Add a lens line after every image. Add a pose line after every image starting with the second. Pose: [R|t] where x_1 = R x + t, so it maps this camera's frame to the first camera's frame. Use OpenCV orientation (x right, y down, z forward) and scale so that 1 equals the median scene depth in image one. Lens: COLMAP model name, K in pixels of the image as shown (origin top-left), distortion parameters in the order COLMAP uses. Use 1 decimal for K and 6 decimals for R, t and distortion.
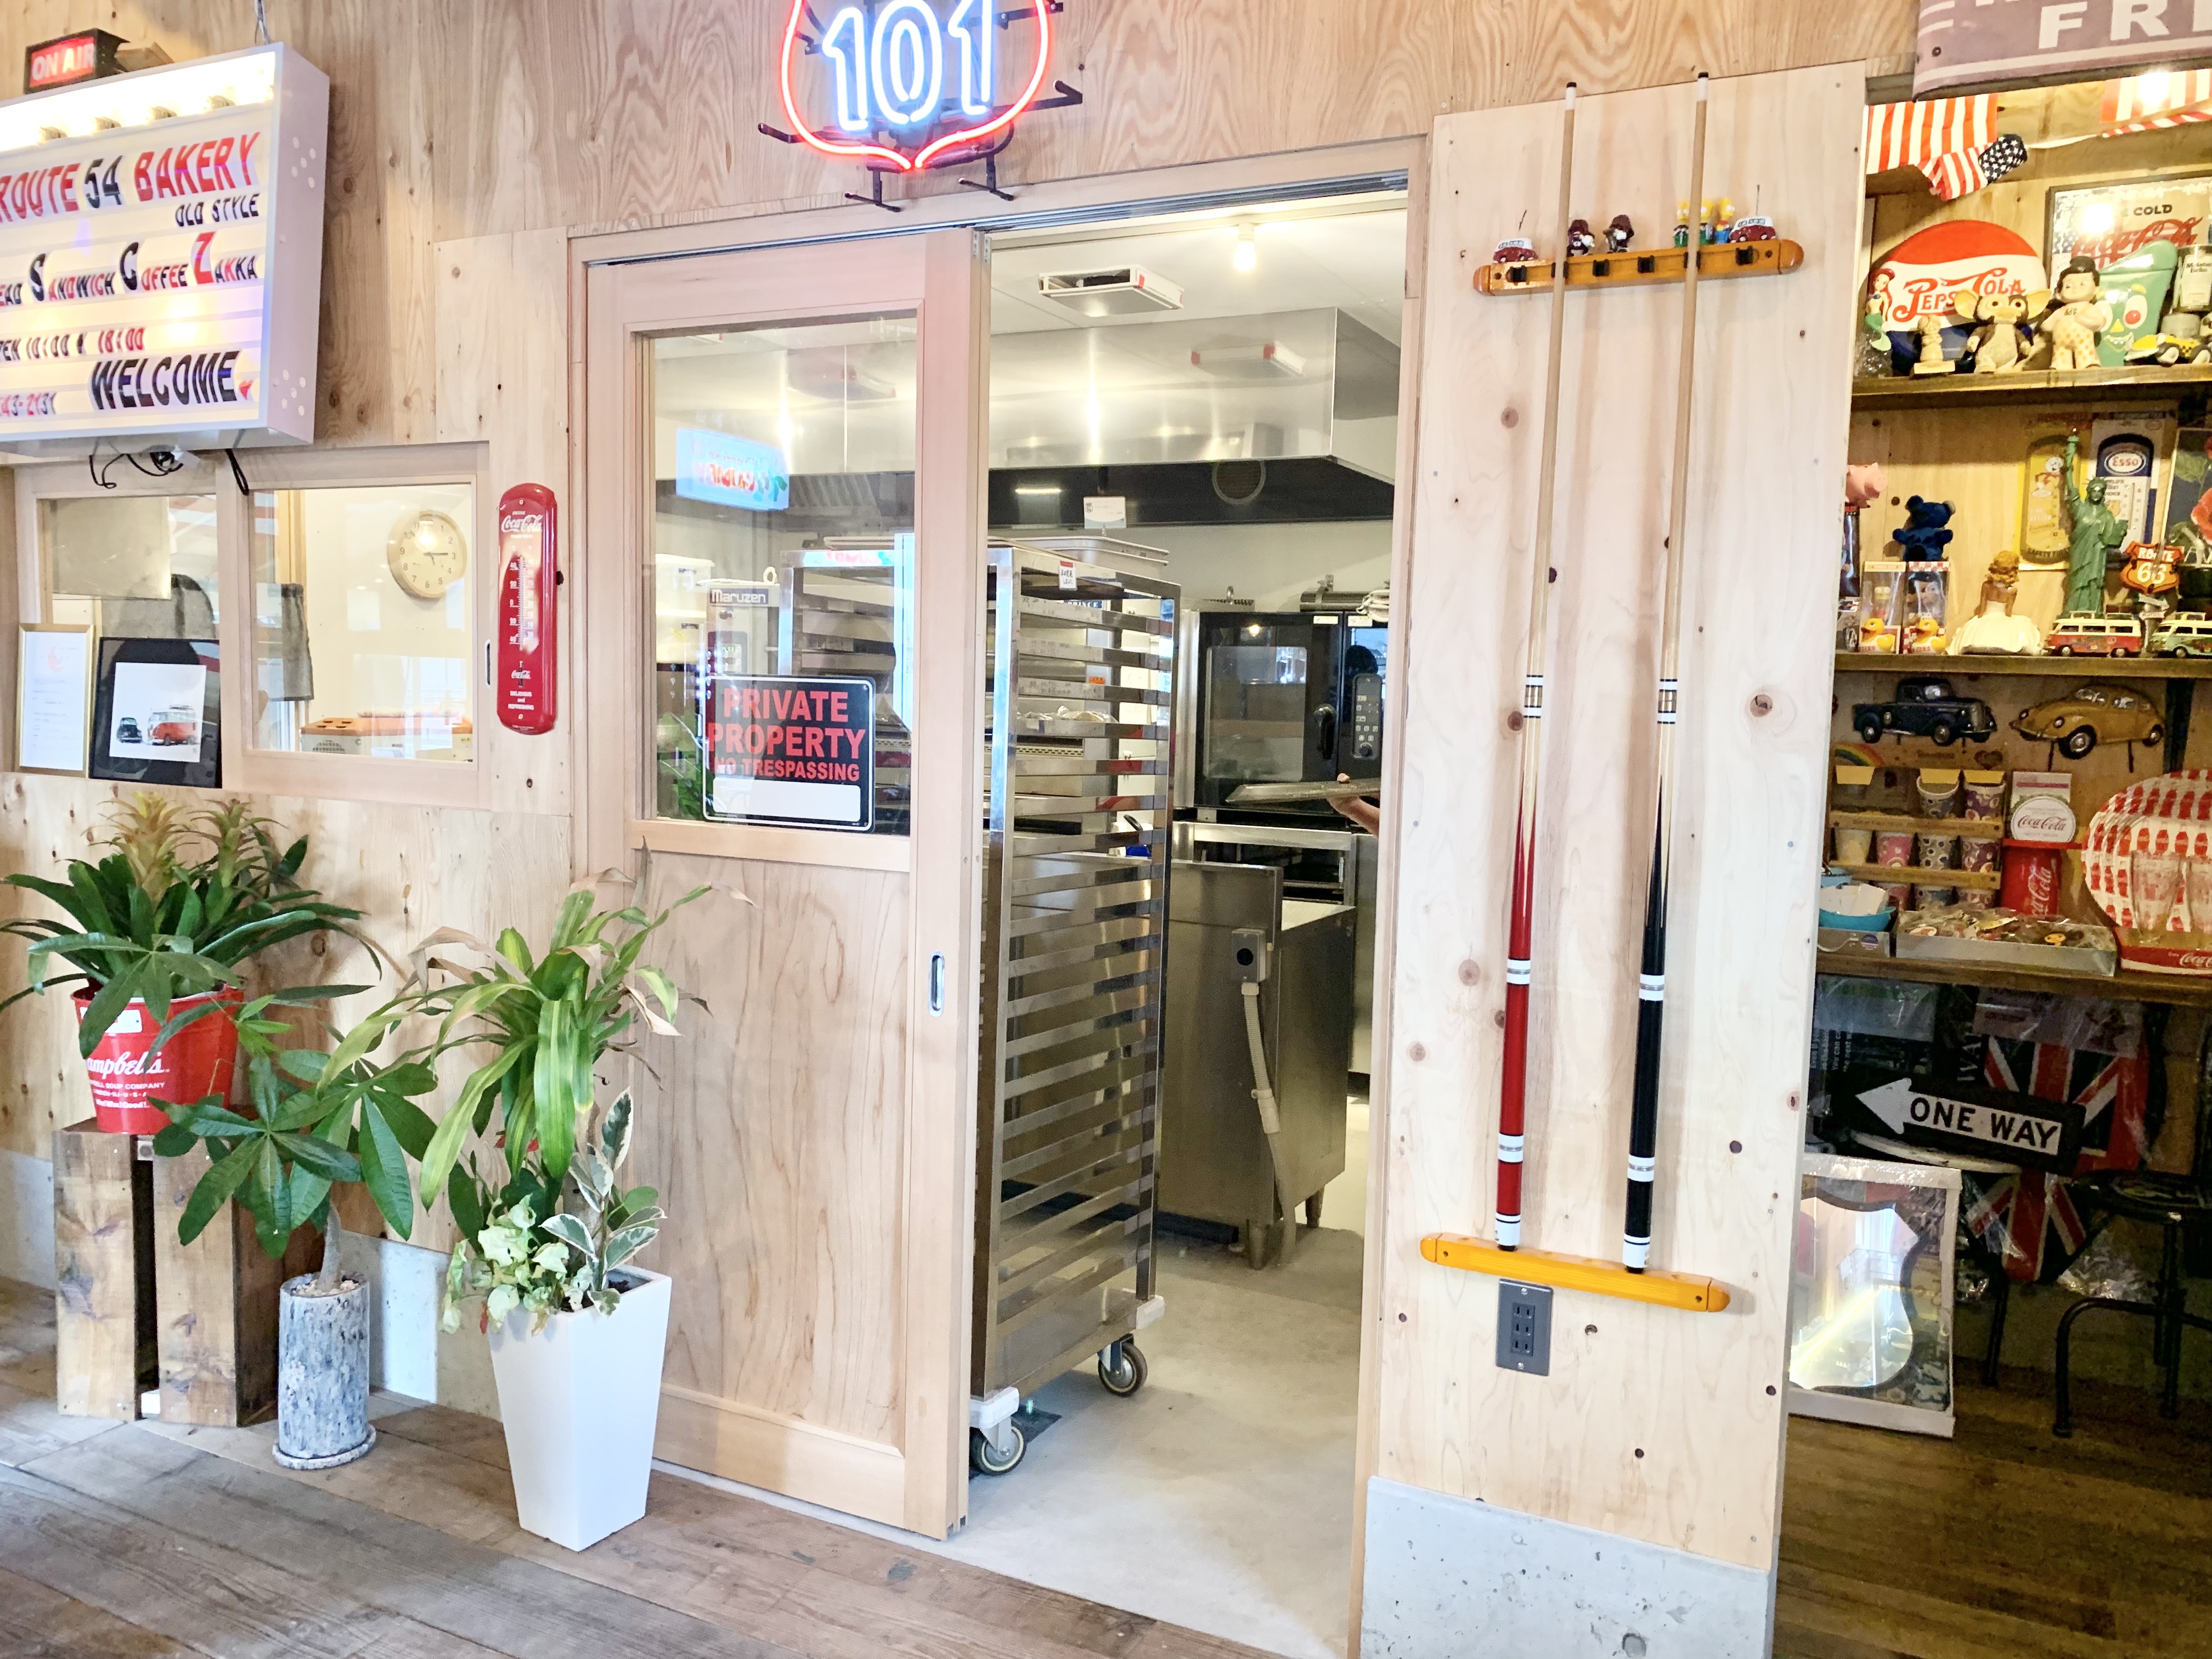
lens RADIAL K [[1727.2, 0, 1100.7], [0, 1727.2, 832.5], [0, 0, 1]] dist [0.013318, -0.000440]
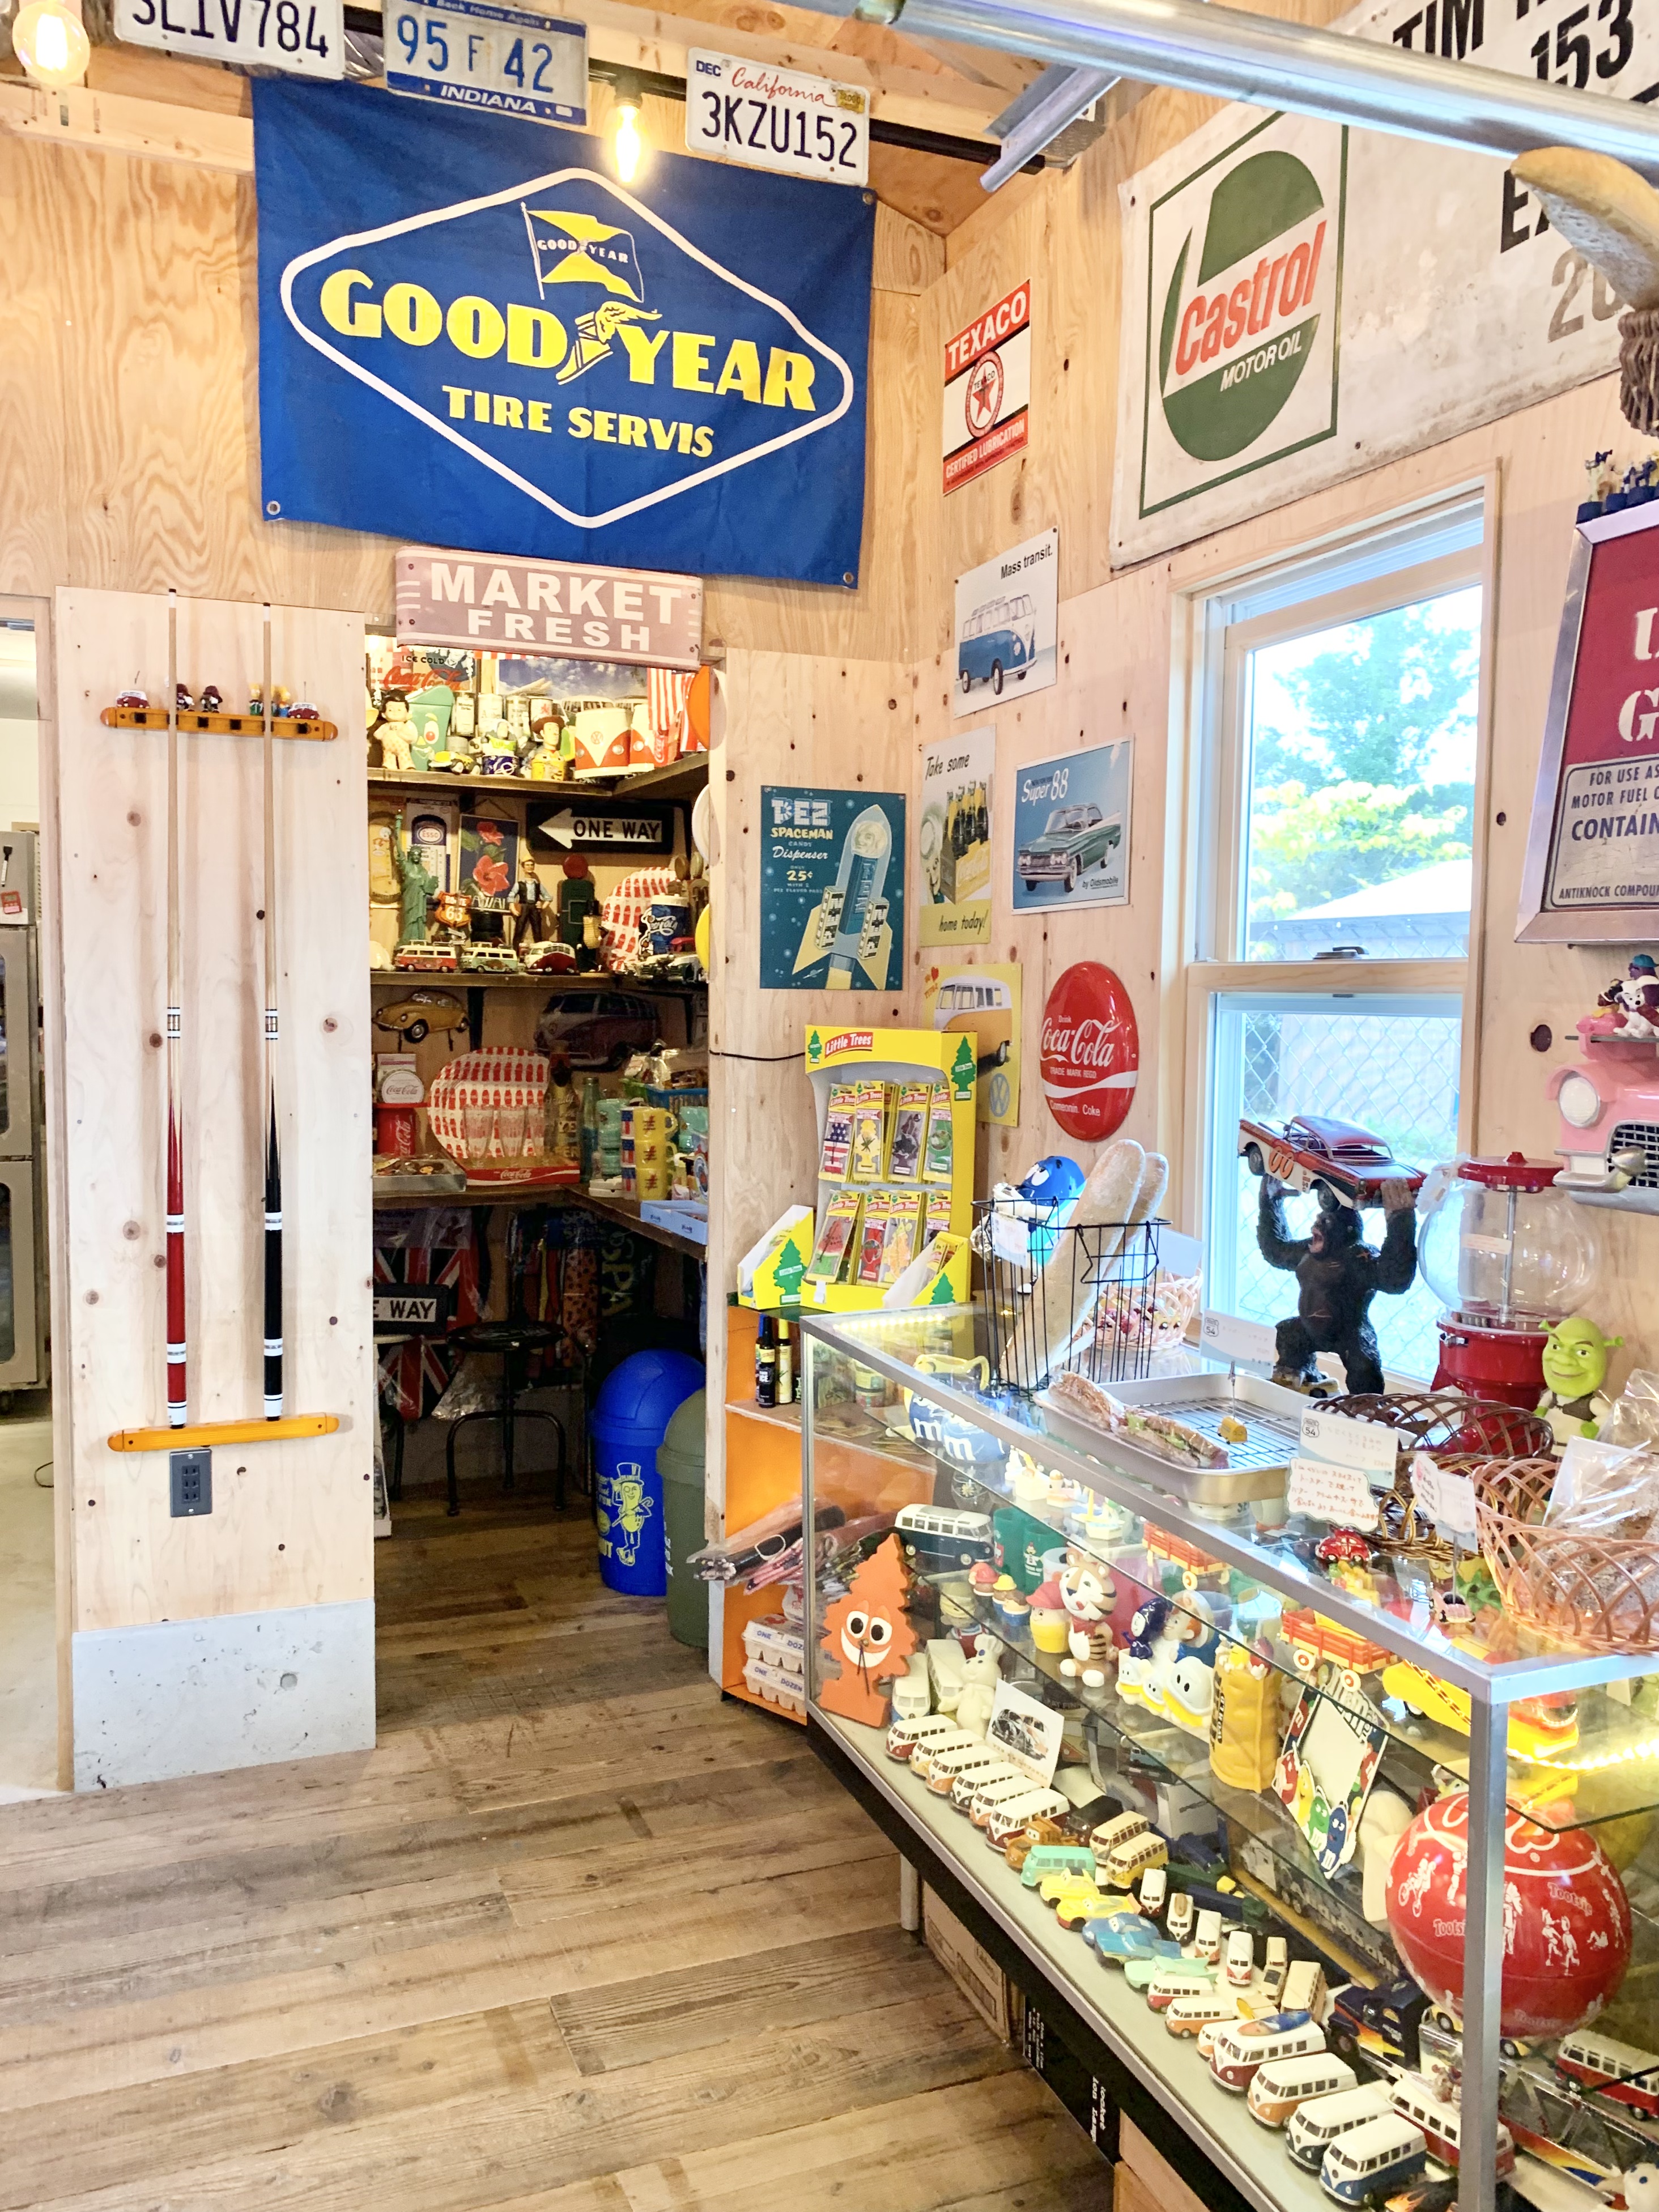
lens RADIAL K [[1773.7, 0, 834.2], [0, 1773.7, 1117.9], [0, 0, 1]] dist [0.023060, -0.026369]
pose [[0.662605, -0.077062, 0.744994, -0.443928], [0.073230, 0.996593, 0.037956, -0.017839], [-0.745380, 0.029407, 0.665991, -0.323839]]
